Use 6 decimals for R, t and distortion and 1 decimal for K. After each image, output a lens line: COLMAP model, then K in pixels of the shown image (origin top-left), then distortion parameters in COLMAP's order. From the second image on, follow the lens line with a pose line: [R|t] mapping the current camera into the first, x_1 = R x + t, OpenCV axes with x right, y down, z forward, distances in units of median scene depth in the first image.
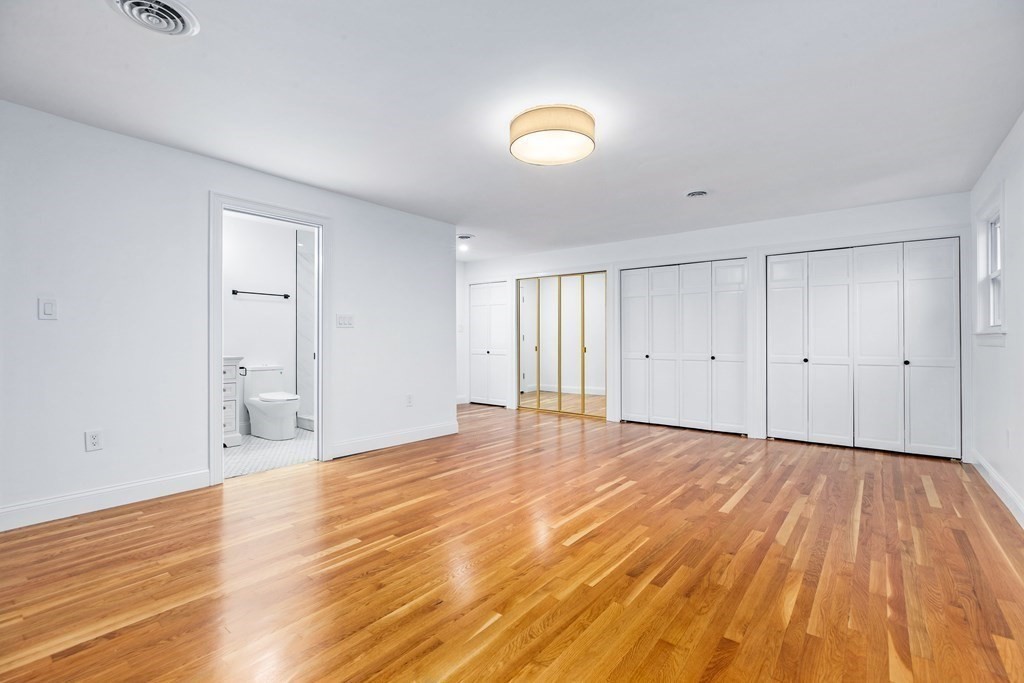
lens RADIAL K [[462.6, 0, 511.6], [0, 462.6, 337.9], [0, 0, 1]] dist [-0.005822, 0.003852]
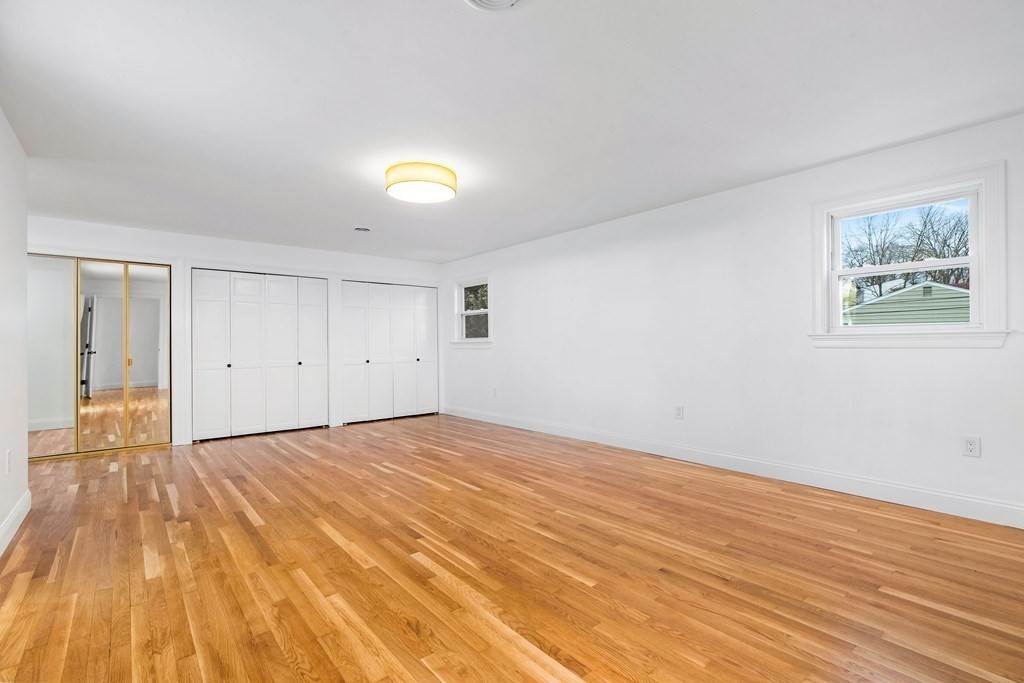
lens RADIAL K [[462.6, 0, 514.8], [0, 462.6, 343.6], [0, 0, 1]] dist [-0.005822, 0.003852]
pose [[0.195425, 0.000260, 0.980719, -1.032973], [0.002235, 0.999997, -0.000711, -0.004513], [-0.980716, 0.002330, 0.195424, 0.497851]]
